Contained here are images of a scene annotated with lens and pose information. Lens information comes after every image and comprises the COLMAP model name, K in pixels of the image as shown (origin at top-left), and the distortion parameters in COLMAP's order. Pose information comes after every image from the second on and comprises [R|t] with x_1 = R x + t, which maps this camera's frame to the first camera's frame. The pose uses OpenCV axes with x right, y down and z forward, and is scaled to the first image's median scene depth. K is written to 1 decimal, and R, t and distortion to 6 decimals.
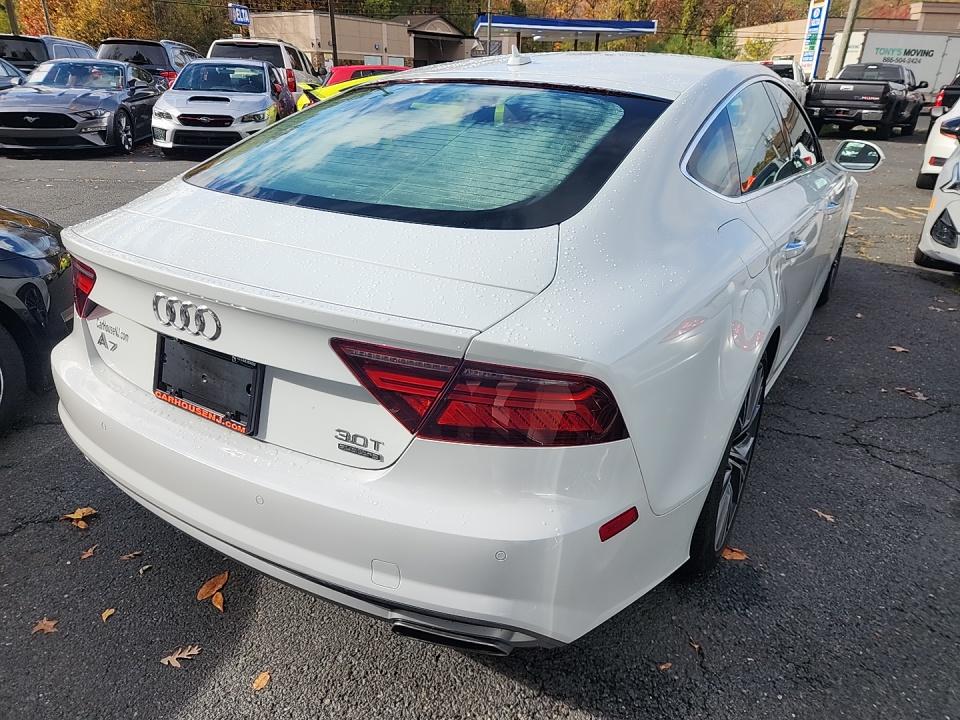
lens RADIAL K [[642.6, 0, 480.0], [0, 642.6, 360.0], [0, 0, 1]] dist [0.063098, -0.046389]
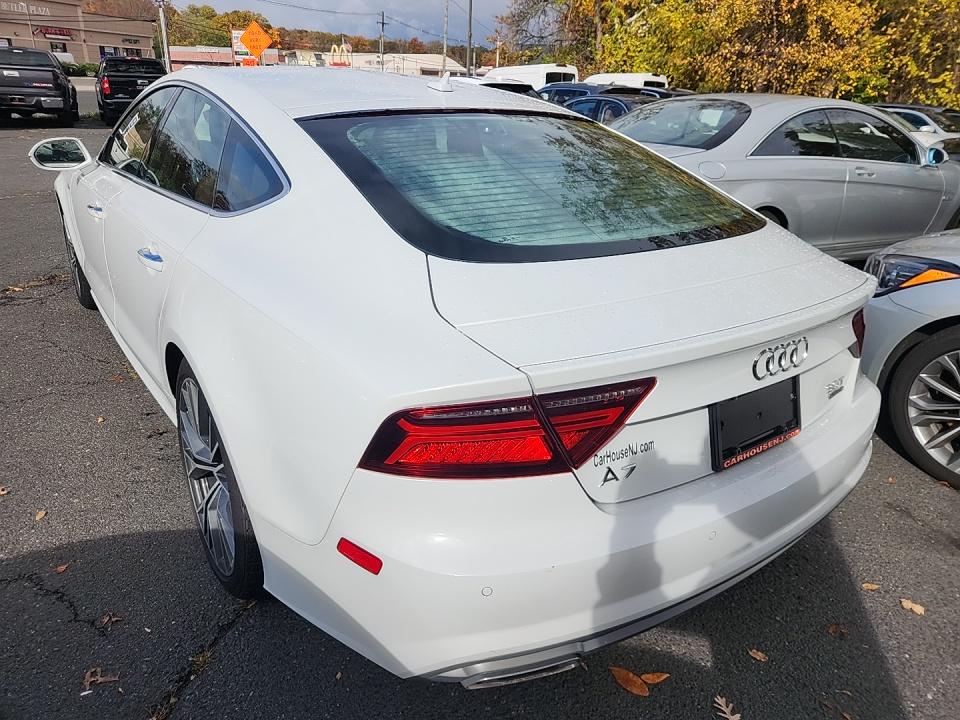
lens RADIAL K [[642.6, 0, 480.0], [0, 642.6, 360.0], [0, 0, 1]] dist [0.063098, -0.046389]
pose [[0.381508, -0.363021, 0.850099, -1.096469], [0.341596, 0.909924, 0.235267, -0.342280], [-0.858932, 0.200635, 0.471150, 0.662683]]
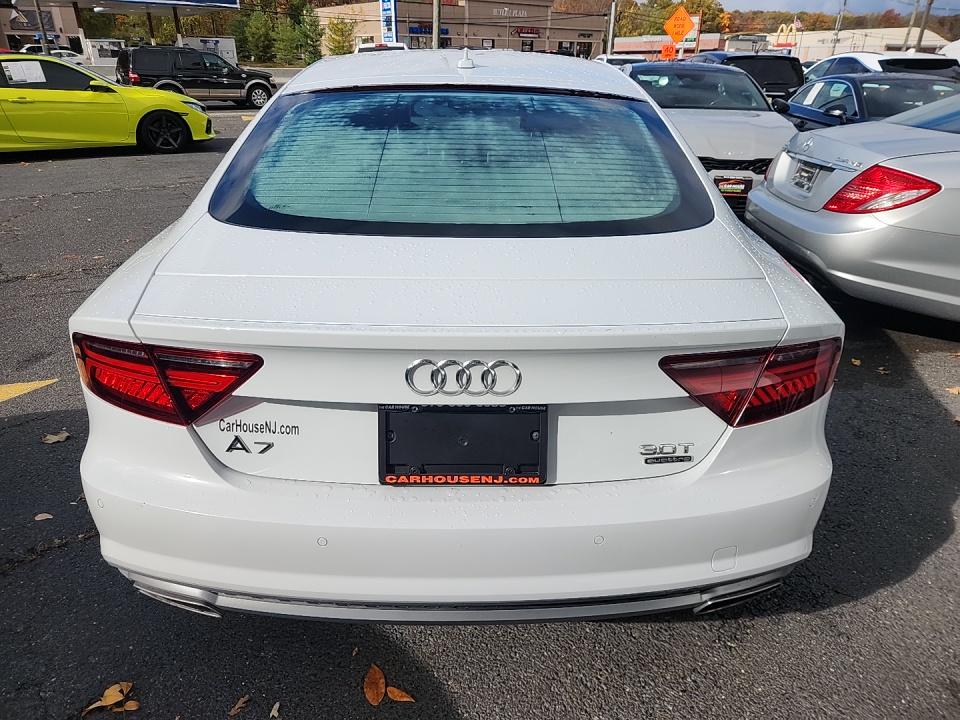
lens RADIAL K [[642.6, 0, 480.0], [0, 642.6, 360.0], [0, 0, 1]] dist [0.063098, -0.046389]
pose [[0.835838, -0.238385, 0.494517, -0.617335], [0.224150, 0.970485, 0.088968, -0.117050], [-0.501130, 0.036483, 0.864602, 0.166355]]
